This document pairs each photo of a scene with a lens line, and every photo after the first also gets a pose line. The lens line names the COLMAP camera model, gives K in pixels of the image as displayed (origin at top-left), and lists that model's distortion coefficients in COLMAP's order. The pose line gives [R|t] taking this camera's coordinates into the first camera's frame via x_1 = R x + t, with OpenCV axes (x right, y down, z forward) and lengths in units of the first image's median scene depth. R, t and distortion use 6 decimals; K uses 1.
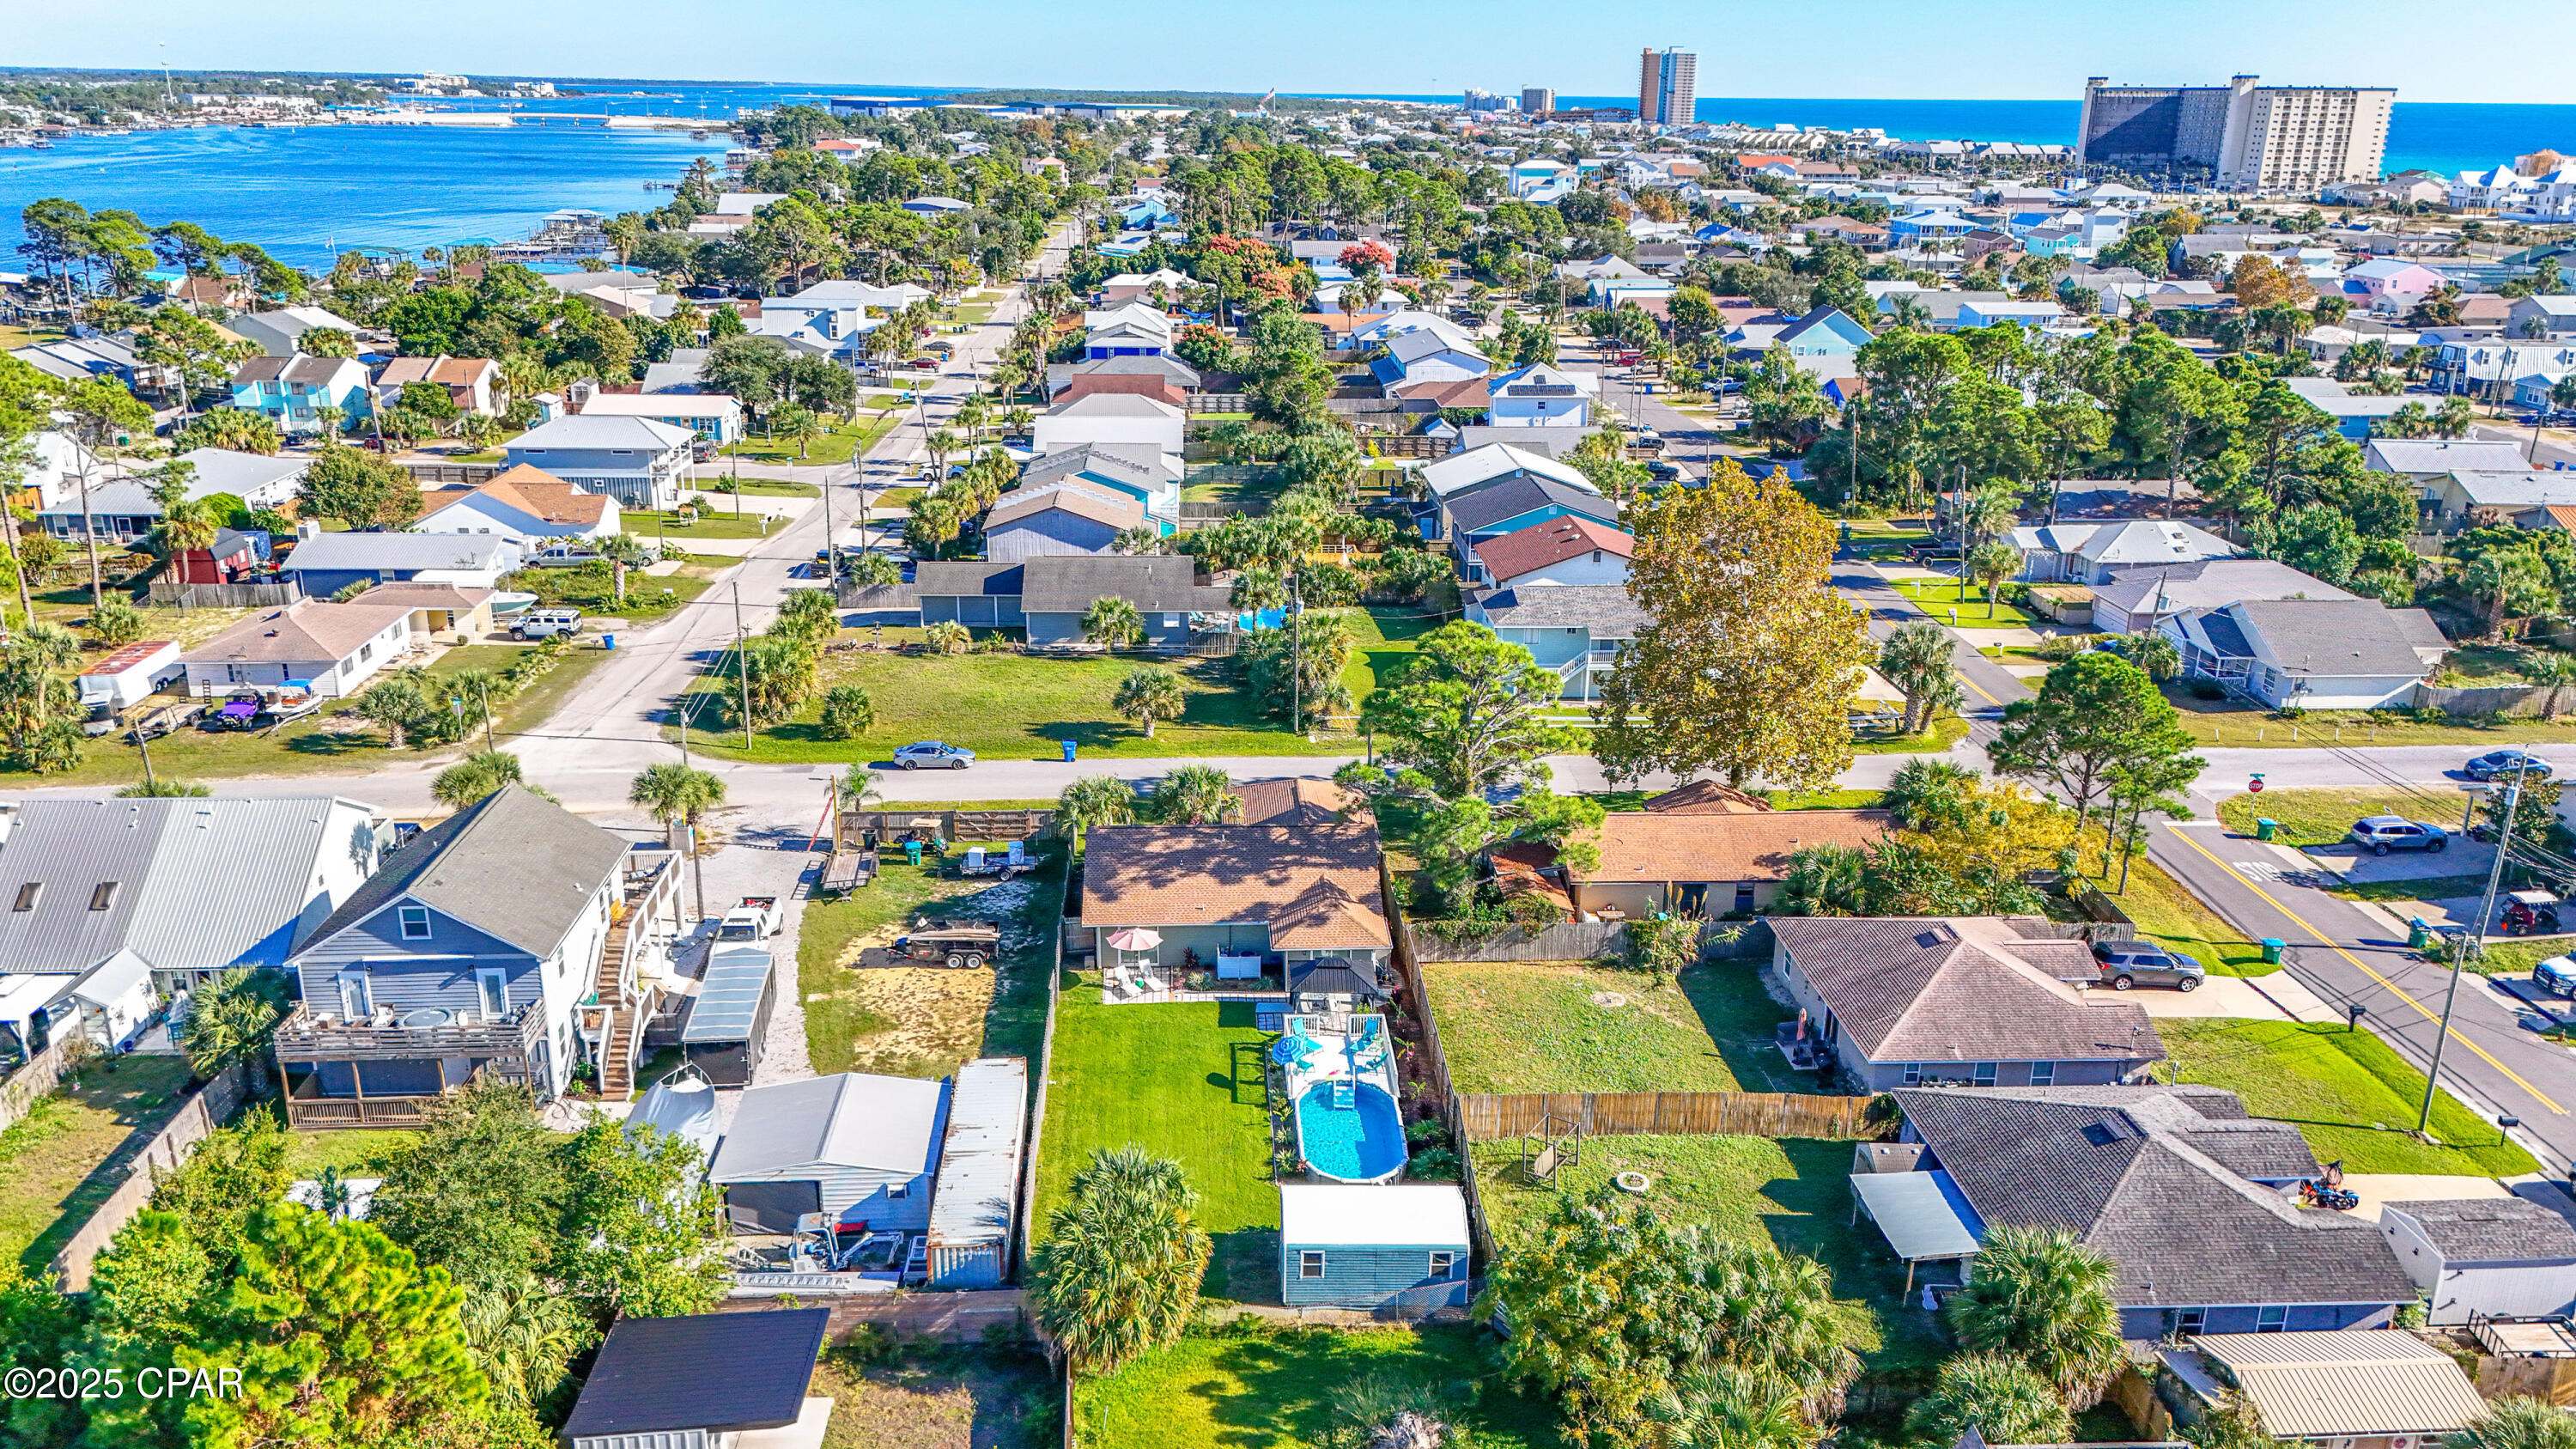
lens RADIAL K [[1892.6, 0, 1289.9], [0, 1892.6, 709.5], [0, 0, 1]] dist [0.094655, -0.105790]
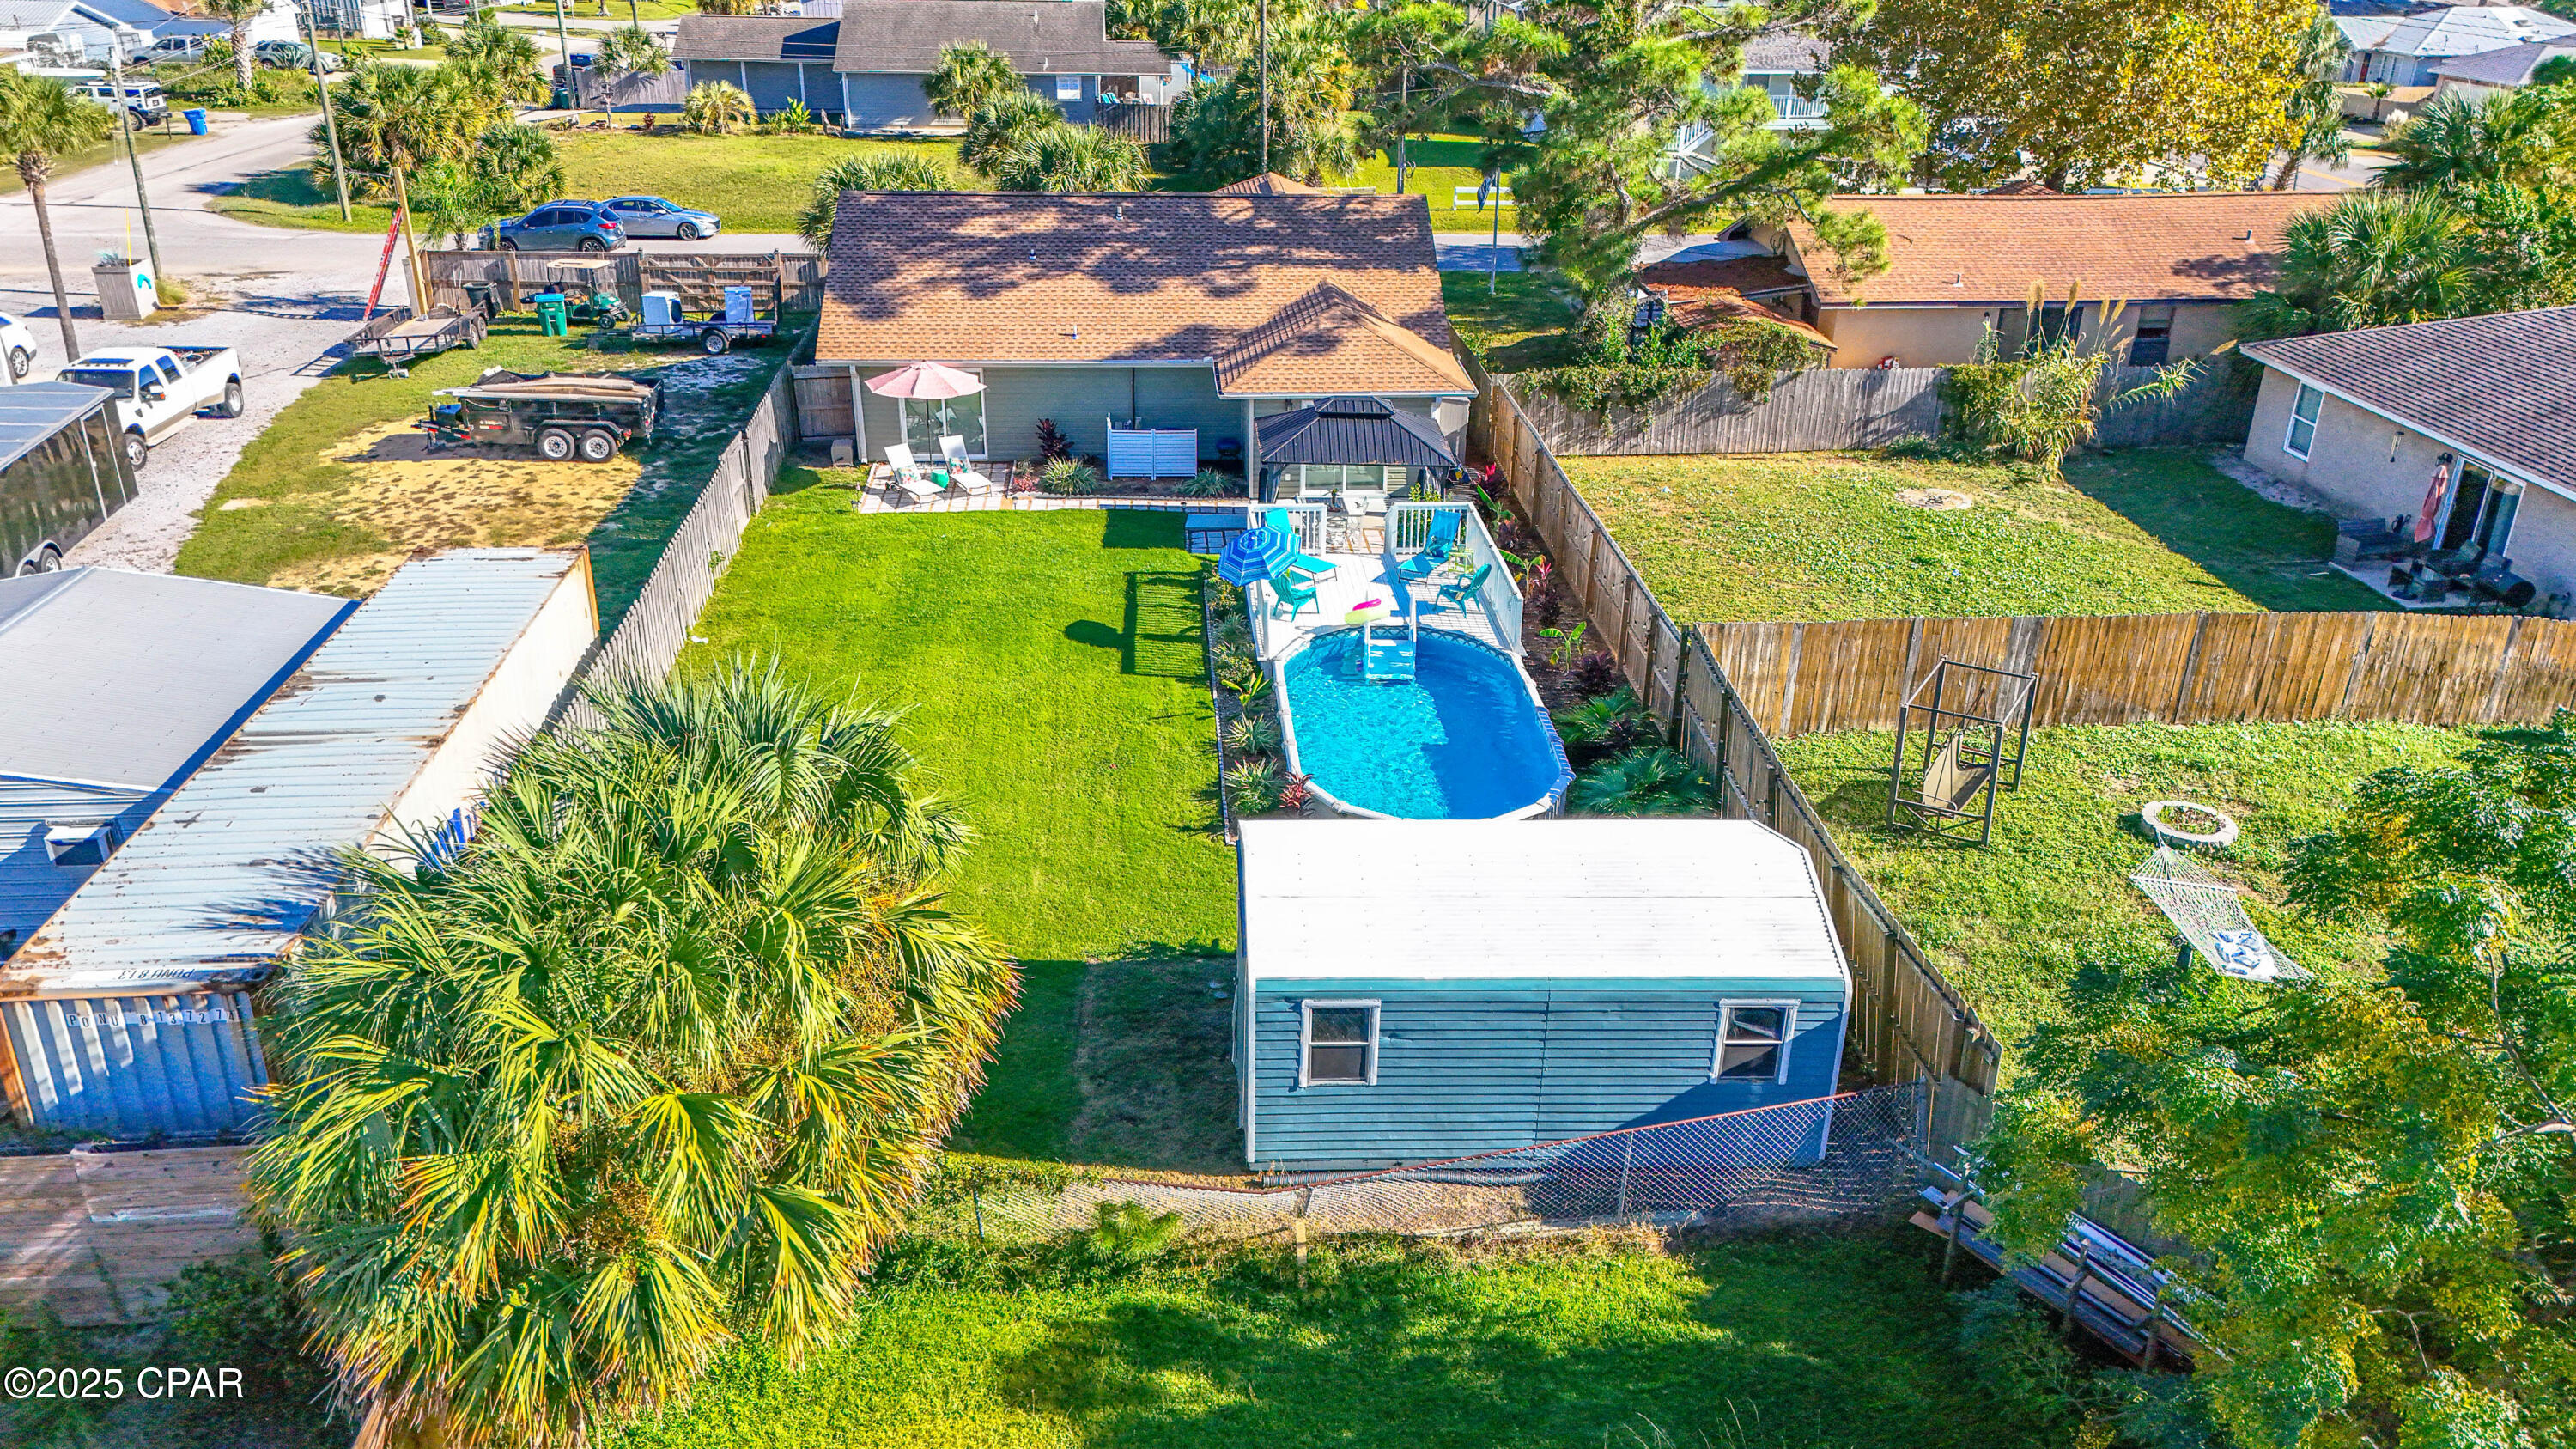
lens RADIAL K [[1892.6, 0, 1289.9], [0, 1892.6, 709.5], [0, 0, 1]] dist [0.094655, -0.105790]
pose [[0.999812, -0.007820, 0.017746, -0.001001], [0.005949, 0.994645, 0.103177, 0.149318], [-0.018458, -0.103052, 0.994505, 0.508832]]
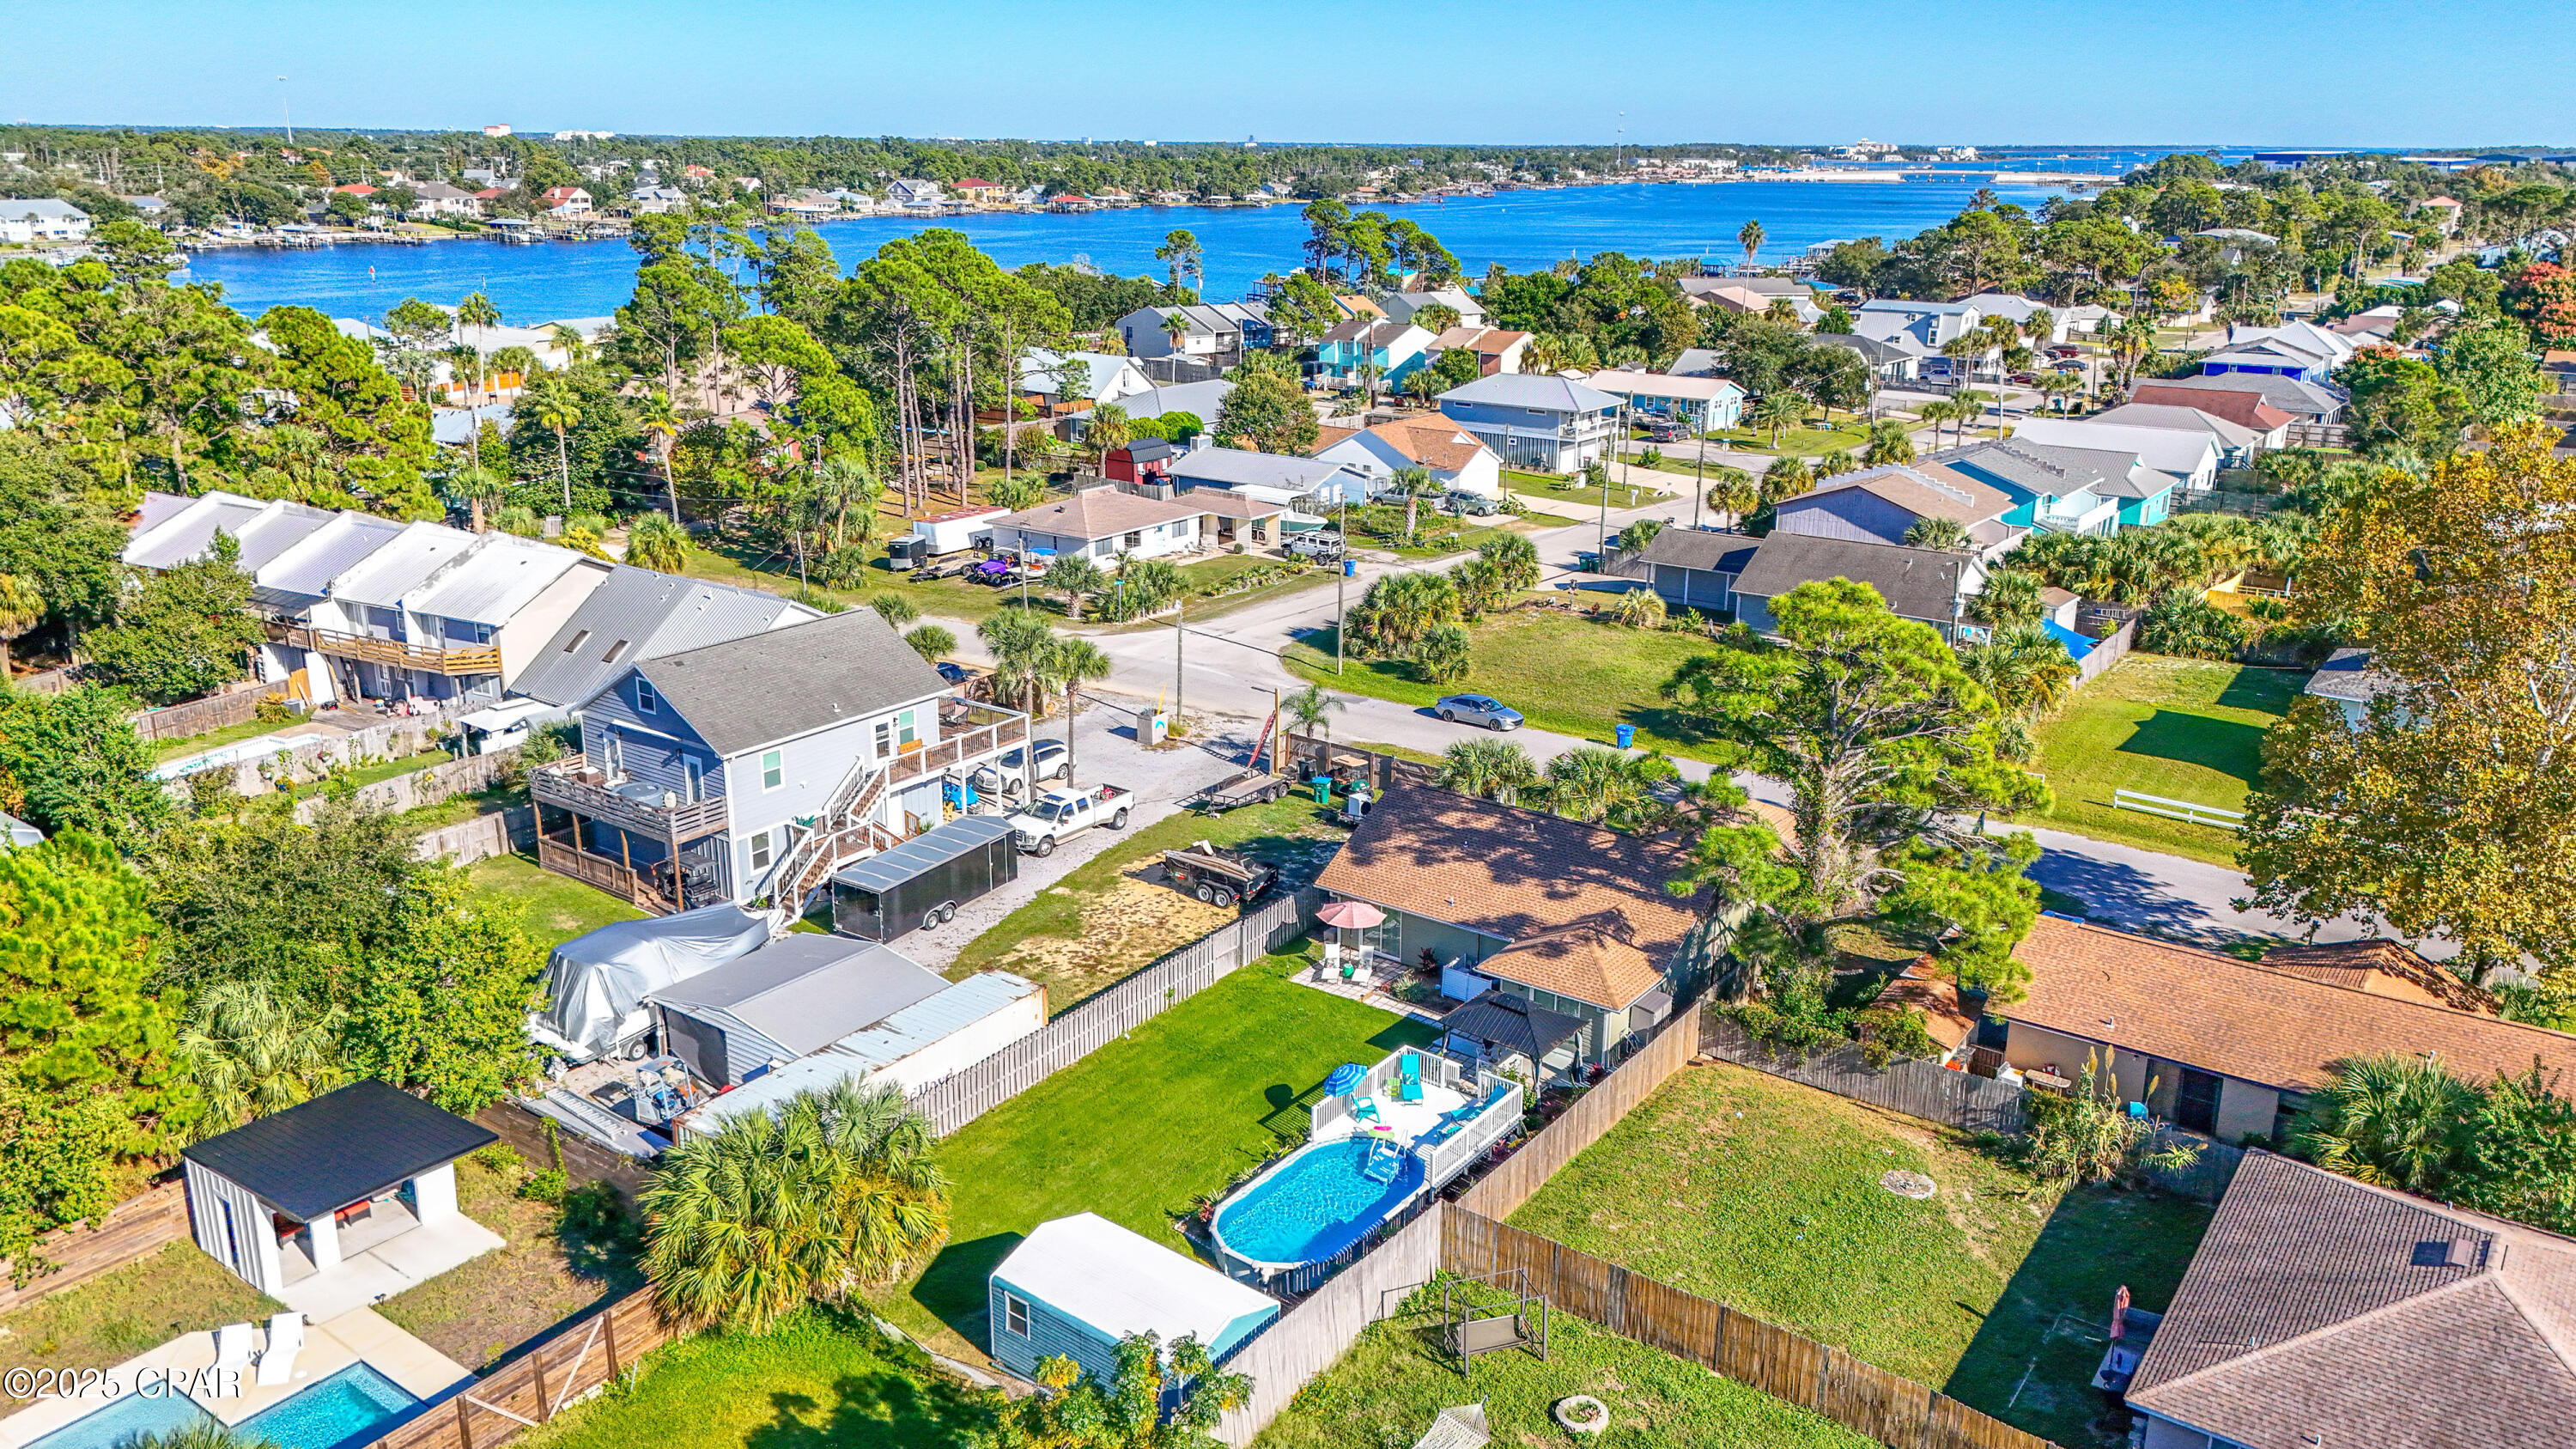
lens RADIAL K [[1892.6, 0, 1289.9], [0, 1892.6, 709.5], [0, 0, 1]] dist [0.094655, -0.105790]
pose [[0.770049, 0.174504, -0.613655, 0.363837], [-0.194747, 0.980251, 0.034372, 0.013725], [0.607534, 0.093040, 0.788826, 0.338103]]
